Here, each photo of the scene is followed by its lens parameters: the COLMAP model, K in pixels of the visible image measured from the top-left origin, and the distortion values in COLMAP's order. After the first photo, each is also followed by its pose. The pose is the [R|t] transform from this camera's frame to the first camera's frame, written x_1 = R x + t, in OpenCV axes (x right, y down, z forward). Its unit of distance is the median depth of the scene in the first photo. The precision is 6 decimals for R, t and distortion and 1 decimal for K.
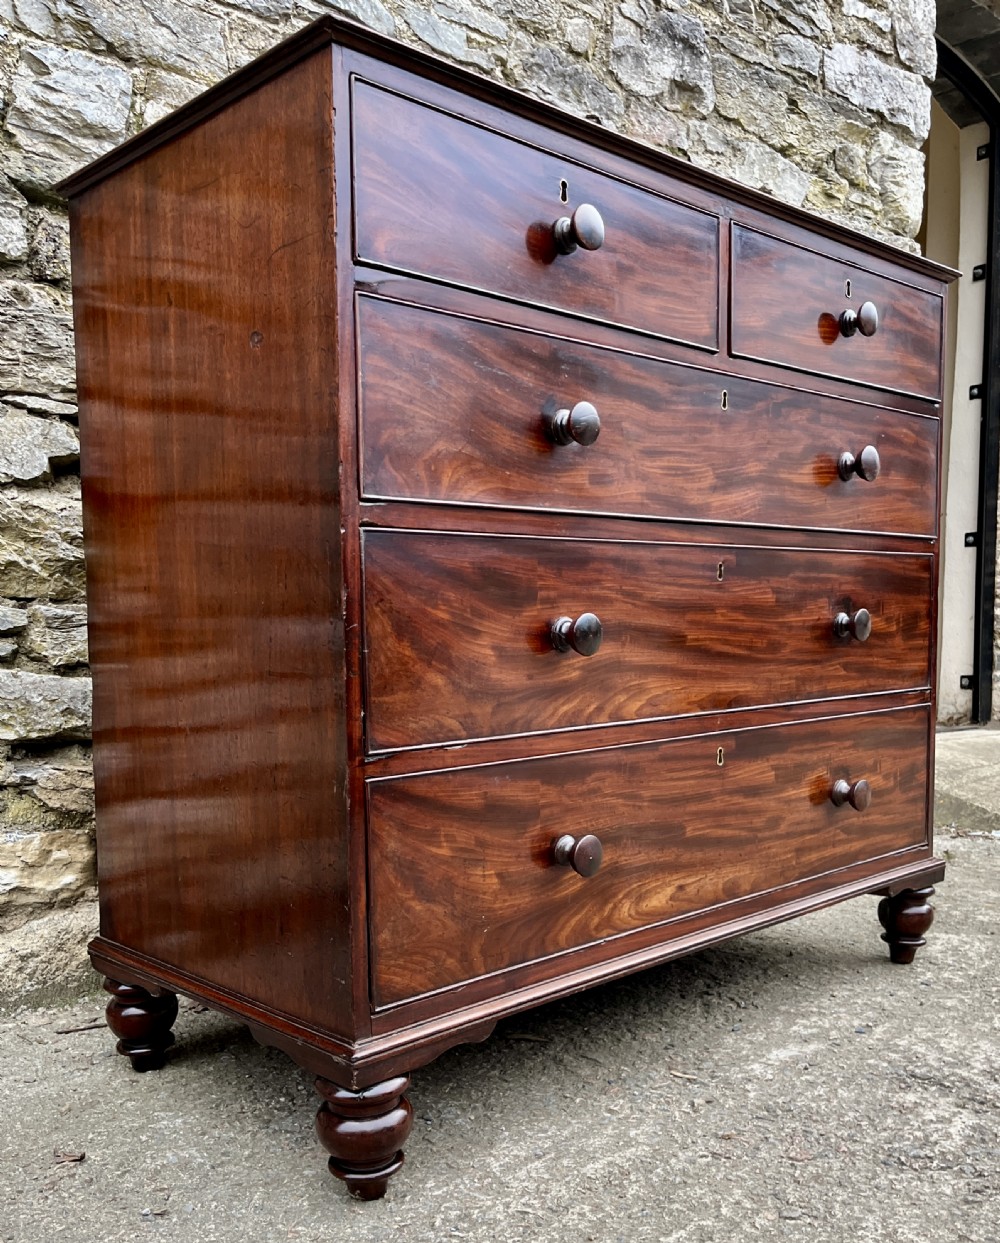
lens RADIAL K [[1185.6, 0, 520.9], [0, 1185.6, 723.8], [0, 0, 1]] dist [0.010830, 0.011077]
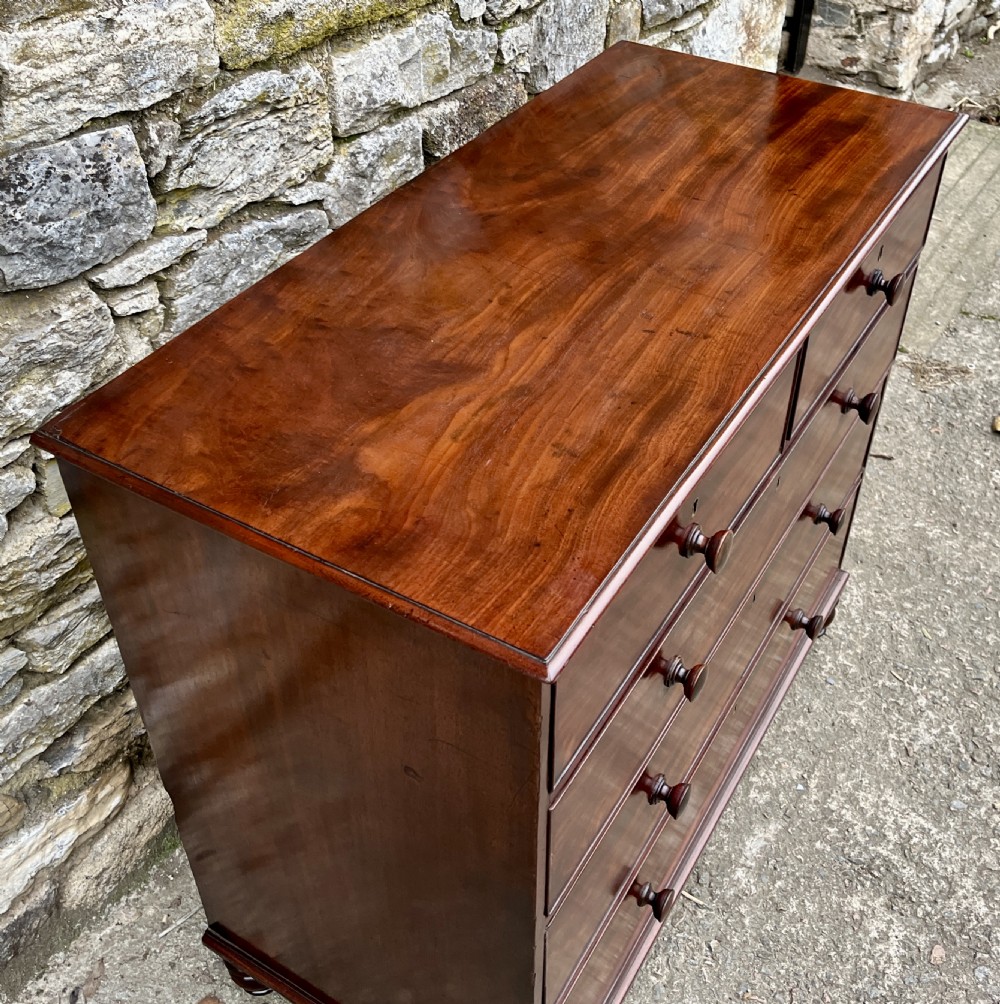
lens RADIAL K [[1150.3, 0, 549.5], [0, 1150.3, 449.6], [0, 0, 1]] dist [0.042180, -0.029950]
pose [[0.964295, -0.147867, 0.219707, -0.199372], [-0.001058, 0.827453, 0.561533, -0.747400], [-0.264830, -0.541716, 0.797752, 0.256837]]
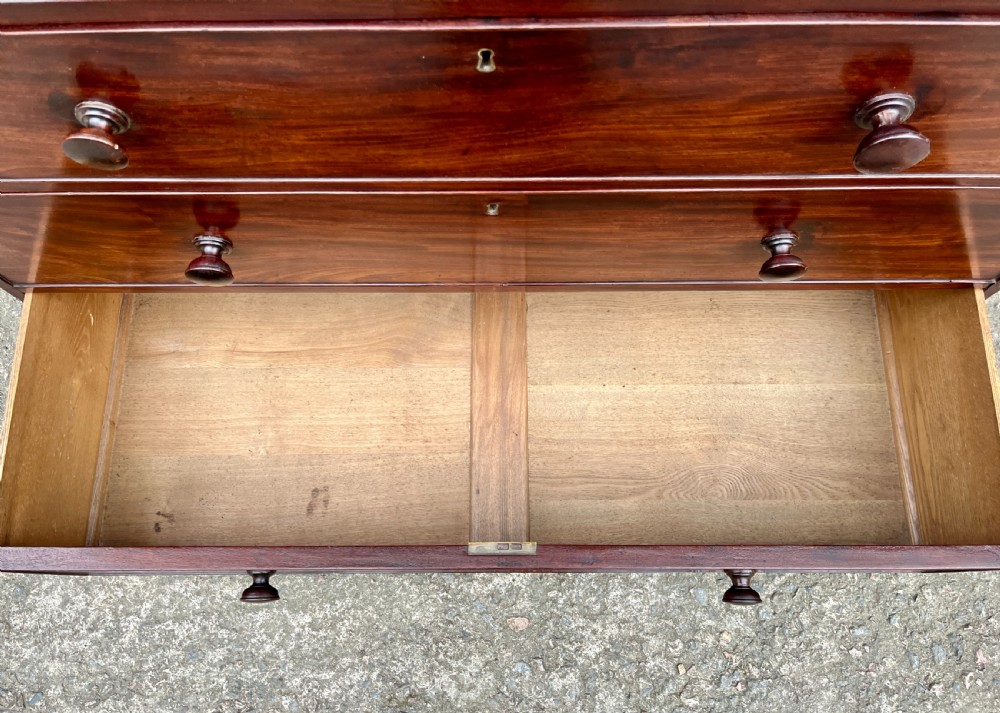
lens RADIAL K [[775.7, 0, 496.2], [0, 775.7, 377.3], [0, 0, 1]] dist [0.052158, -0.079277]
pose [[0.709025, 0.676740, -0.198258, 0.304260], [-0.052389, 0.330917, 0.942204, -0.496117], [0.703235, -0.657660, 0.270082, 0.721434]]
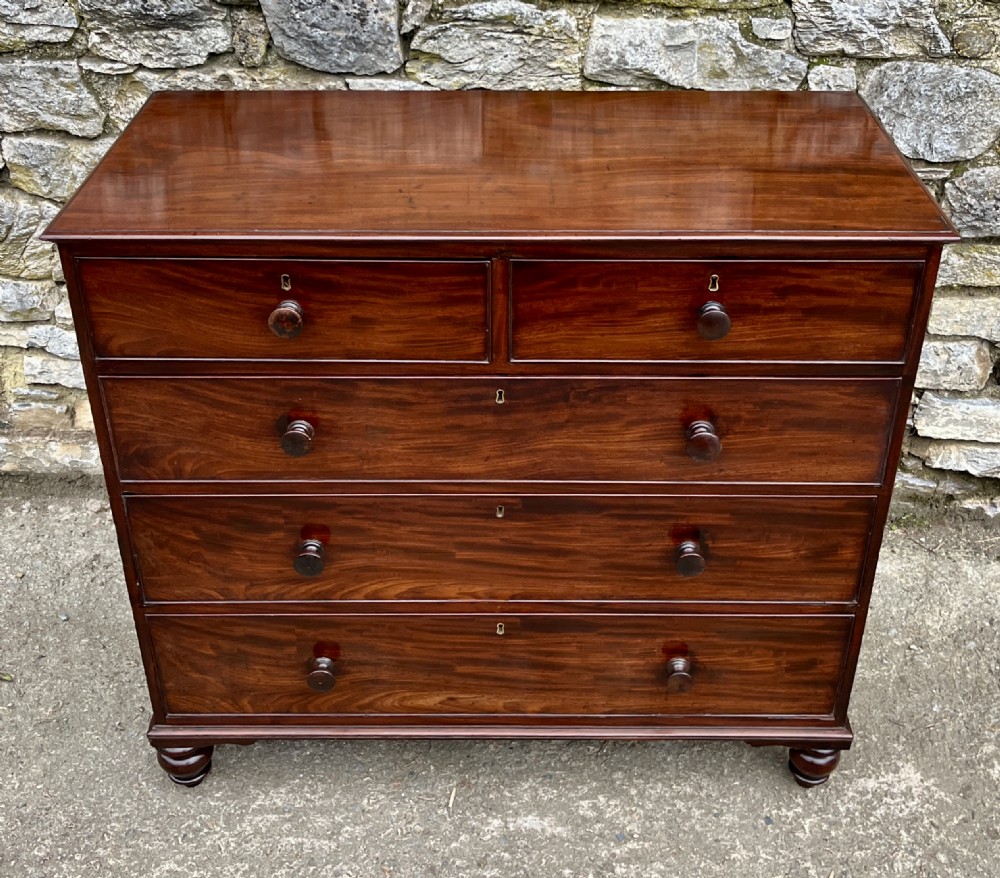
lens RADIAL K [[1201.8, 0, 519.6], [0, 1201.8, 345.0], [0, 0, 1]] dist [0.049936, -0.054432]
pose [[0.712590, 0.371195, -0.595340, 0.758945], [-0.077238, 0.884918, 0.459298, -0.754159], [0.697316, -0.281308, 0.659254, 0.234739]]
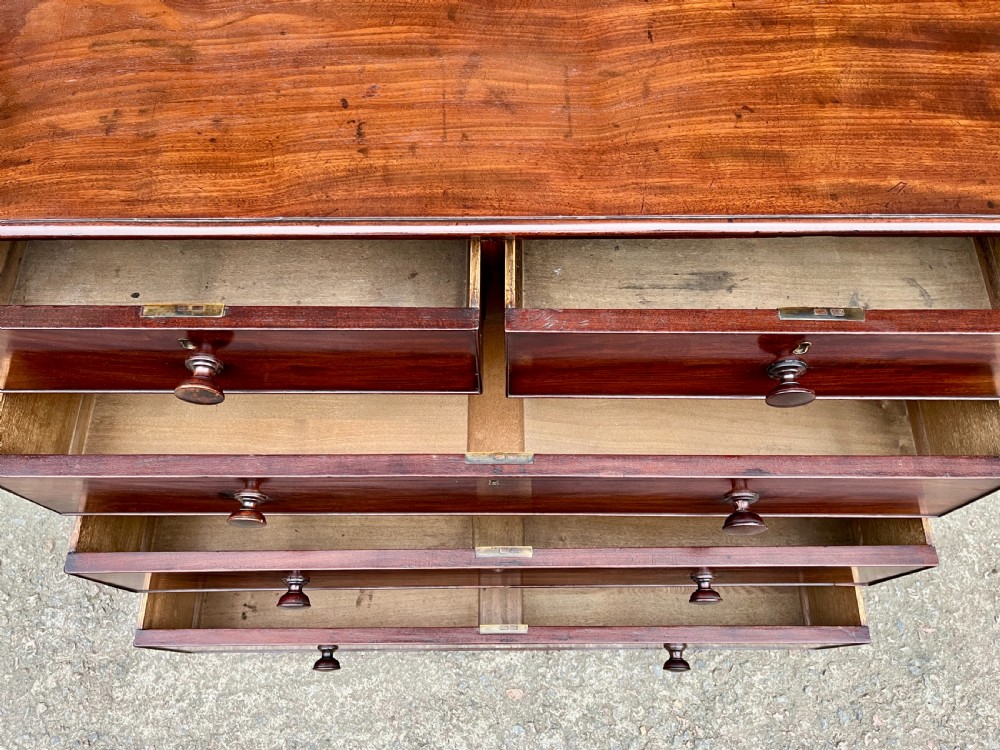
lens RADIAL K [[774.9, 0, 500.0], [0, 774.9, 375.0], [0, 0, 1]] dist [0.052356, -0.070372]
pose [[0.710988, 0.648921, -0.270921, 0.322730], [-0.061129, 0.440843, 0.895500, -0.735812], [0.700542, -0.620128, 0.353102, 0.675669]]
